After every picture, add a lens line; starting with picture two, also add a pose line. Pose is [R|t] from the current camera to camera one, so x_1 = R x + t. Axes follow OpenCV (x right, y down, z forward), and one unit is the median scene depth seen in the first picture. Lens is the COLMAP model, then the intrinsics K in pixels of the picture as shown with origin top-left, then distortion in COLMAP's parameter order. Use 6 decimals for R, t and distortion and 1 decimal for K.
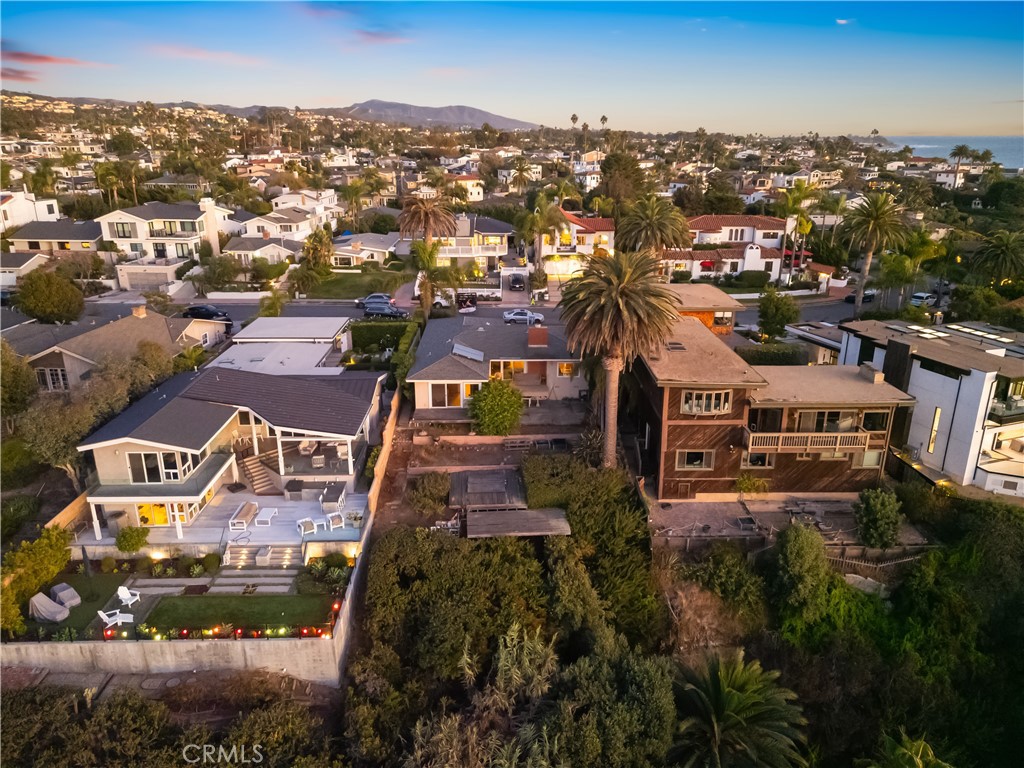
lens RADIAL K [[709.9, 0, 515.0], [0, 709.9, 382.4], [0, 0, 1]] dist [0.072730, -0.078447]
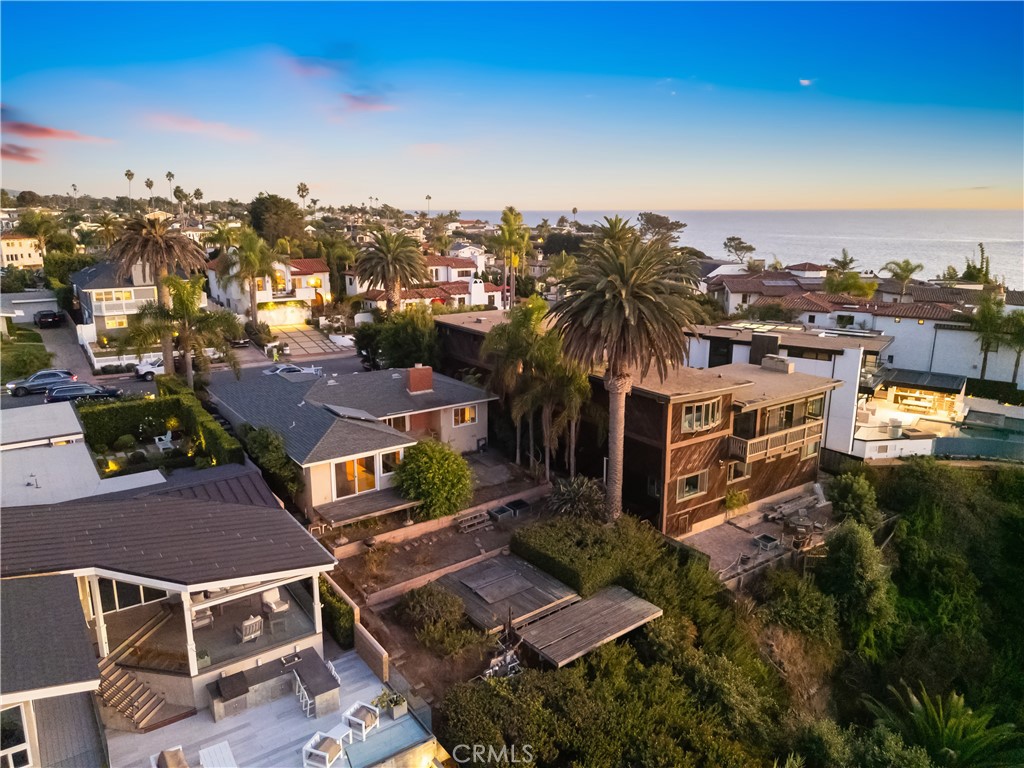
lens RADIAL K [[709.9, 0, 515.0], [0, 709.9, 382.4], [0, 0, 1]] dist [0.072730, -0.078447]
pose [[0.828873, -0.133735, 0.543217, -0.370896], [0.180957, 0.982898, -0.034134, -0.021934], [-0.529362, 0.126592, 0.838898, 0.378319]]
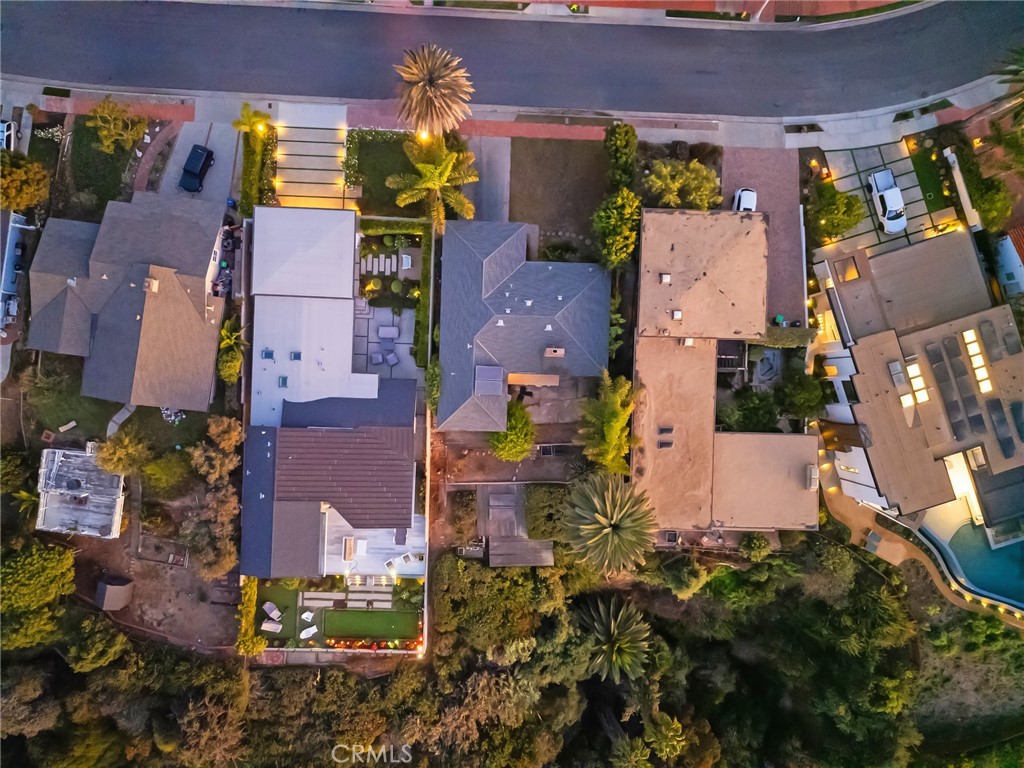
lens RADIAL K [[709.9, 0, 515.0], [0, 709.9, 382.4], [0, 0, 1]] dist [0.072730, -0.078447]
pose [[0.998483, 0.051700, 0.018924, -0.054090], [-0.036054, 0.354264, 0.934450, -1.268785], [0.041607, -0.933715, 0.355591, 0.711886]]
